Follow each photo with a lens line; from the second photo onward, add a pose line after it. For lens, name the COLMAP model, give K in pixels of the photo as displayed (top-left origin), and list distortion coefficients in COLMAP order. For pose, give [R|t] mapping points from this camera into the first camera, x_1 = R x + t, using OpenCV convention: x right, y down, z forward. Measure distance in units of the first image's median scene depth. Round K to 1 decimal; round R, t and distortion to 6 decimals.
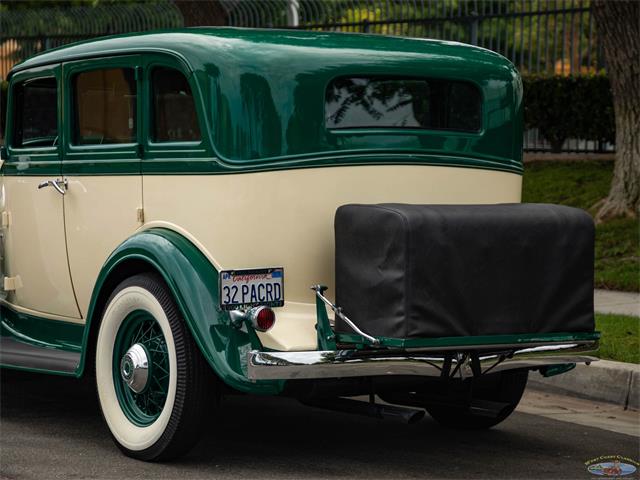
lens RADIAL K [[2011.0, 0, 320.0], [0, 2011.0, 240.0], [0, 0, 1]] dist [0.598018, 0.222650]
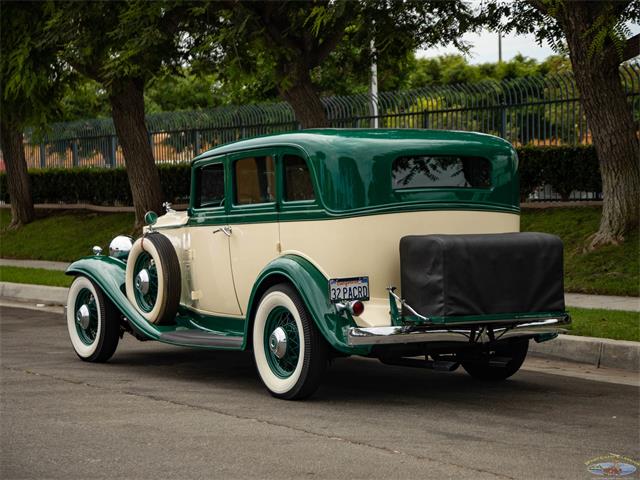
lens RADIAL K [[1734.3, 0, 320.0], [0, 1734.3, 240.0], [0, 0, 1]] dist [0.576529, -0.289143]
pose [[0.998341, -0.029665, -0.049347, 0.012018], [0.028348, 0.999228, -0.027182, 0.020455], [0.050115, 0.025738, 0.998412, -0.372019]]
